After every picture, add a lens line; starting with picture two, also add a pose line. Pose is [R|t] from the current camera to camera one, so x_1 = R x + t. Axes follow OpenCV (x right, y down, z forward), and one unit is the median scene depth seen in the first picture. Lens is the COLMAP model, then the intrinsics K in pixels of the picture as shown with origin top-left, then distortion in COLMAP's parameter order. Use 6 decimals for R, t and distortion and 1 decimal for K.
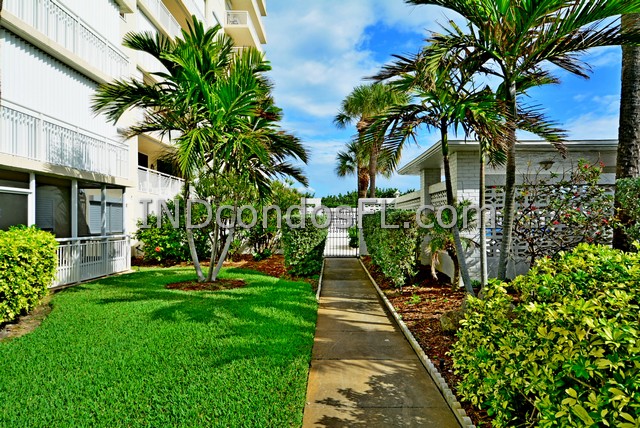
lens RADIAL K [[465.4, 0, 320.0], [0, 465.4, 214.0], [0, 0, 1]] dist [0.004053, -0.002147]
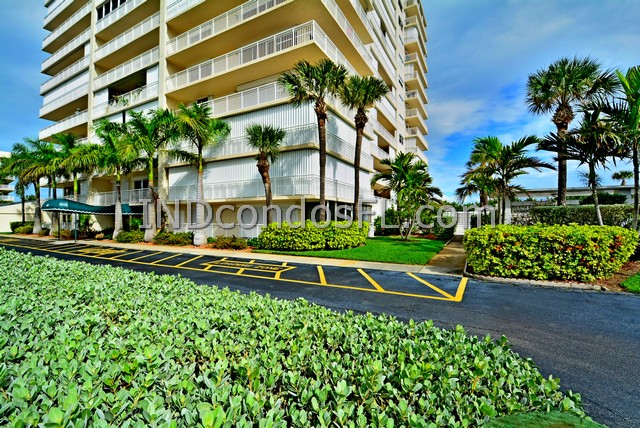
lens RADIAL K [[280.6, 0, 320.0], [0, 280.6, 214.0], [0, 0, 1]] dist [0.017053, -0.024060]
pose [[0.883832, -0.009967, -0.467698, 0.103632], [0.010471, 0.999944, -0.001522, -0.017217], [0.467687, -0.003552, 0.883887, -0.772469]]
